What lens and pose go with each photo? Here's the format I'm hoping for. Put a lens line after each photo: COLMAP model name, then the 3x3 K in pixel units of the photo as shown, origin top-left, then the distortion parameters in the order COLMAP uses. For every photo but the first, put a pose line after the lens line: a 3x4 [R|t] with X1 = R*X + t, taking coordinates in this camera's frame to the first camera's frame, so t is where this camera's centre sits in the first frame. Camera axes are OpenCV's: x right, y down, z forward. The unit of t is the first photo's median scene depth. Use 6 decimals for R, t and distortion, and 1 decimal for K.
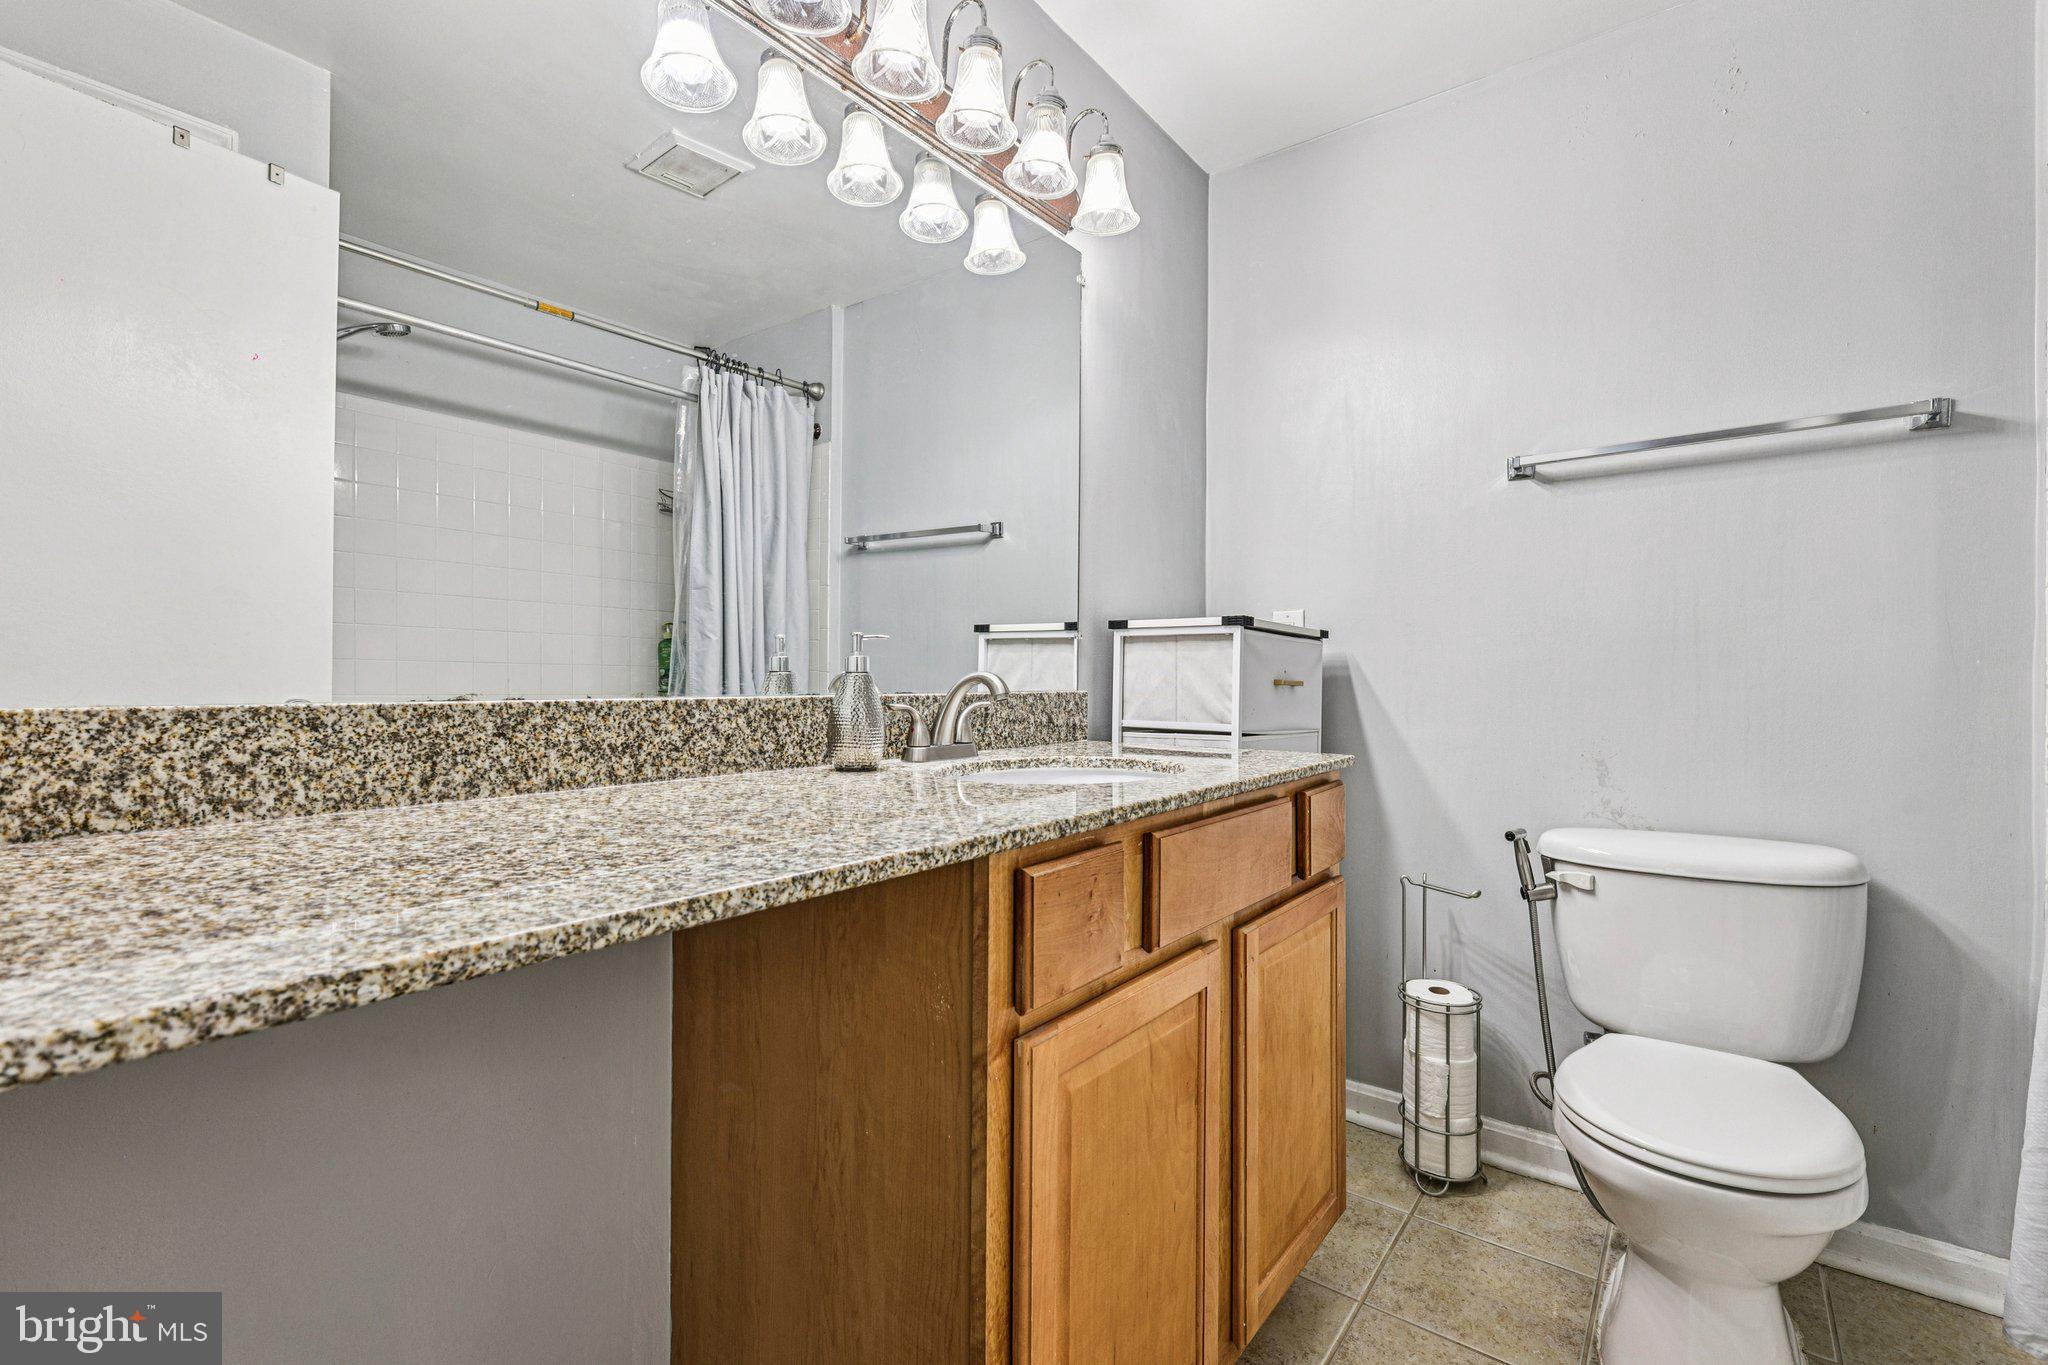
lens RADIAL K [[896.7, 0, 1018.5], [0, 896.7, 679.1], [0, 0, 1]] dist [0.004146, -0.001951]
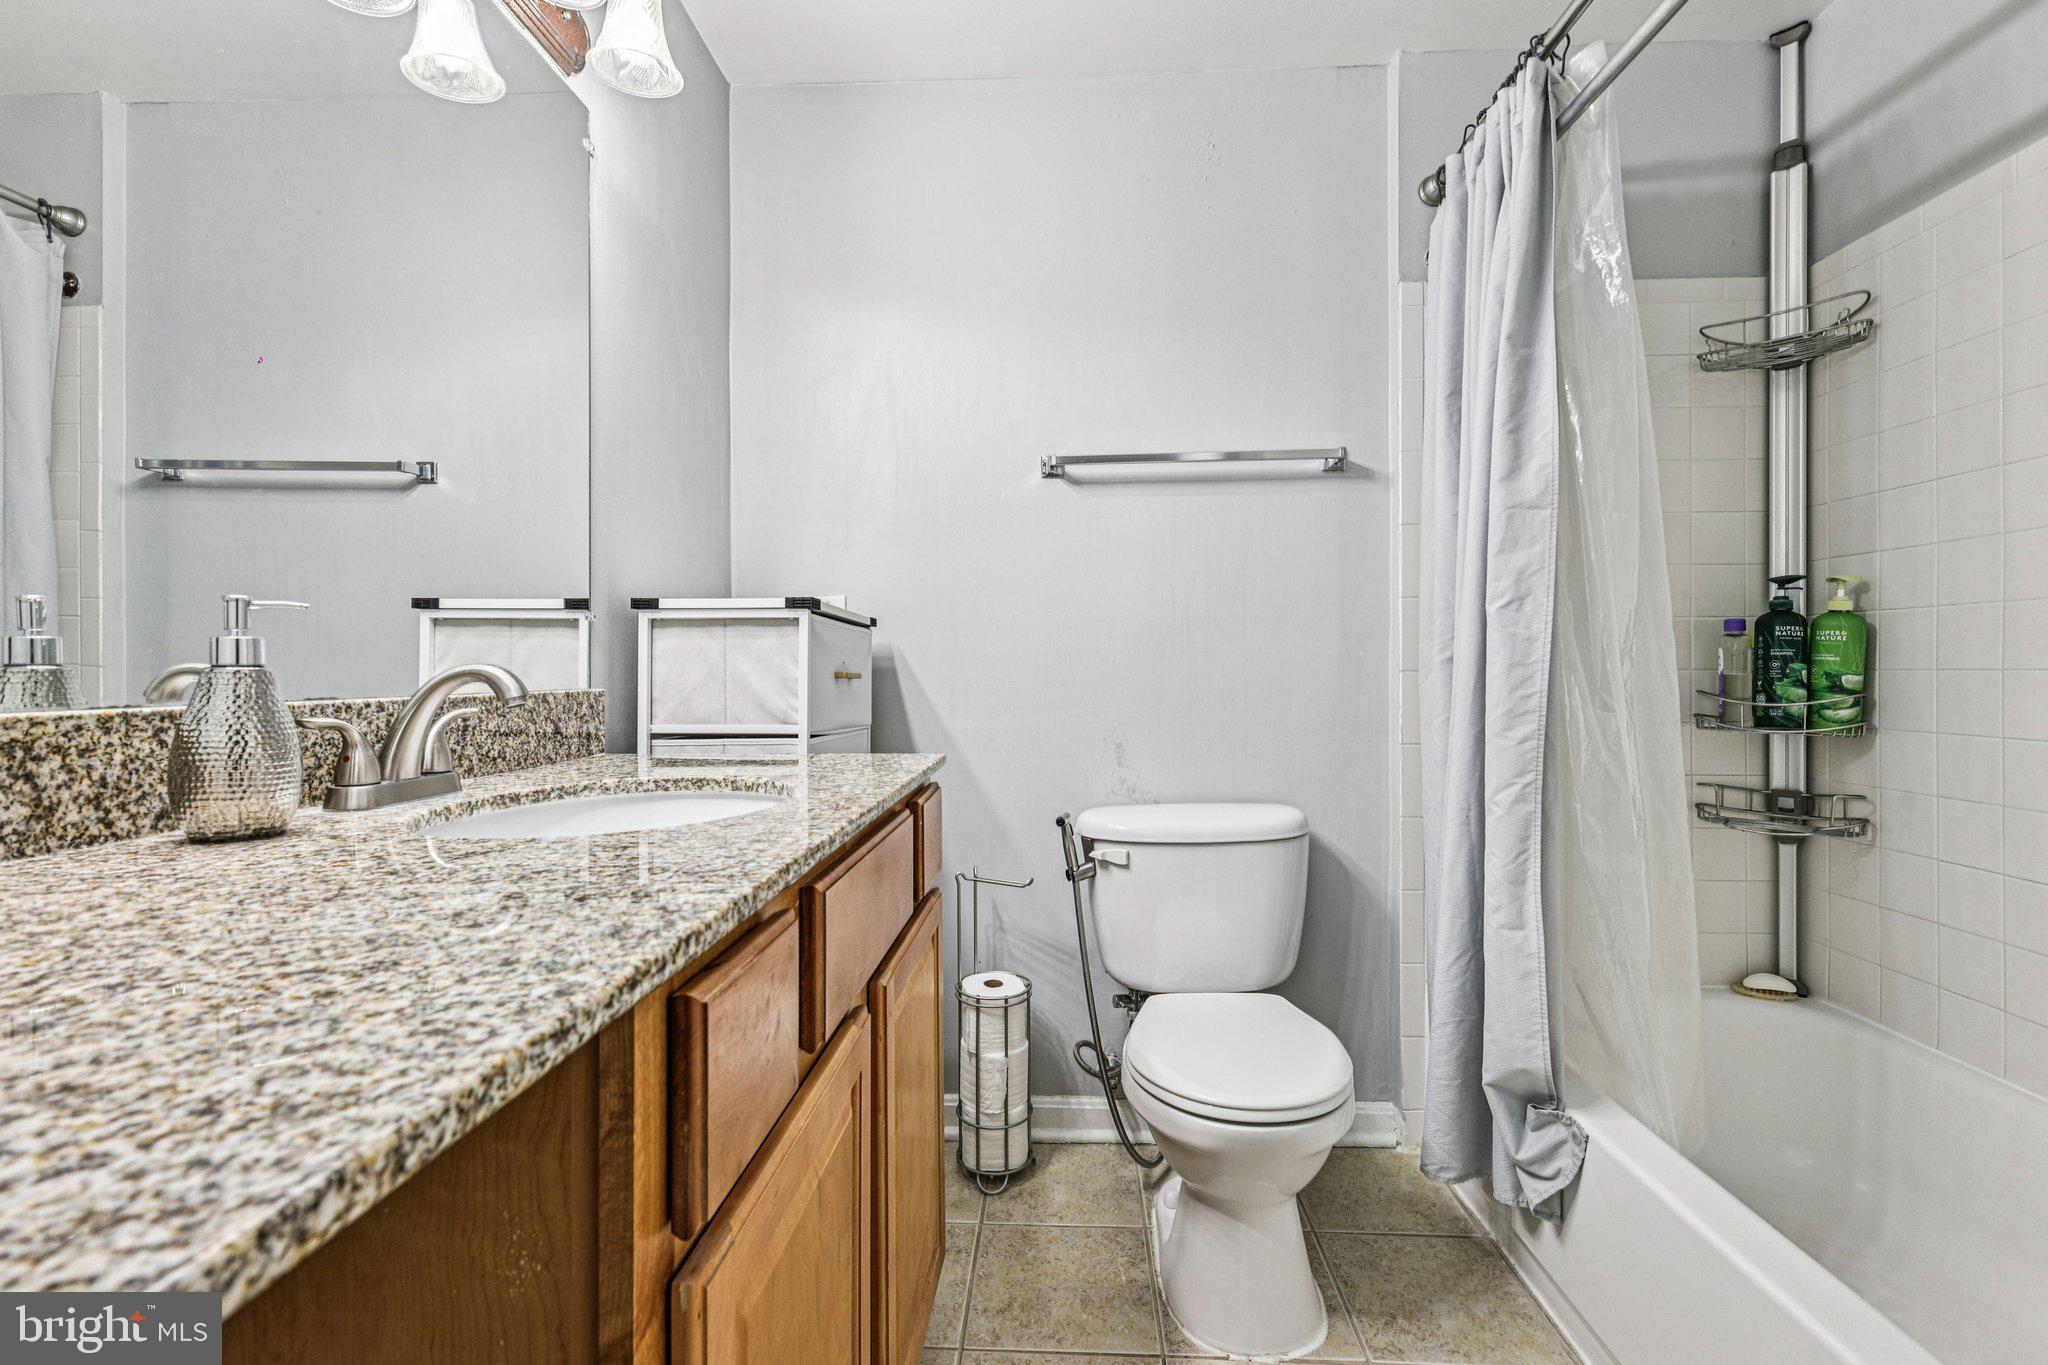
lens RADIAL K [[896.7, 0, 1031.0], [0, 896.7, 674.8], [0, 0, 1]] dist [0.004146, -0.001951]
pose [[0.818818, -0.010956, 0.573949, -0.067062], [0.009266, 0.999940, 0.005867, 0.000059], [-0.573979, 0.000514, 0.818870, 0.174767]]
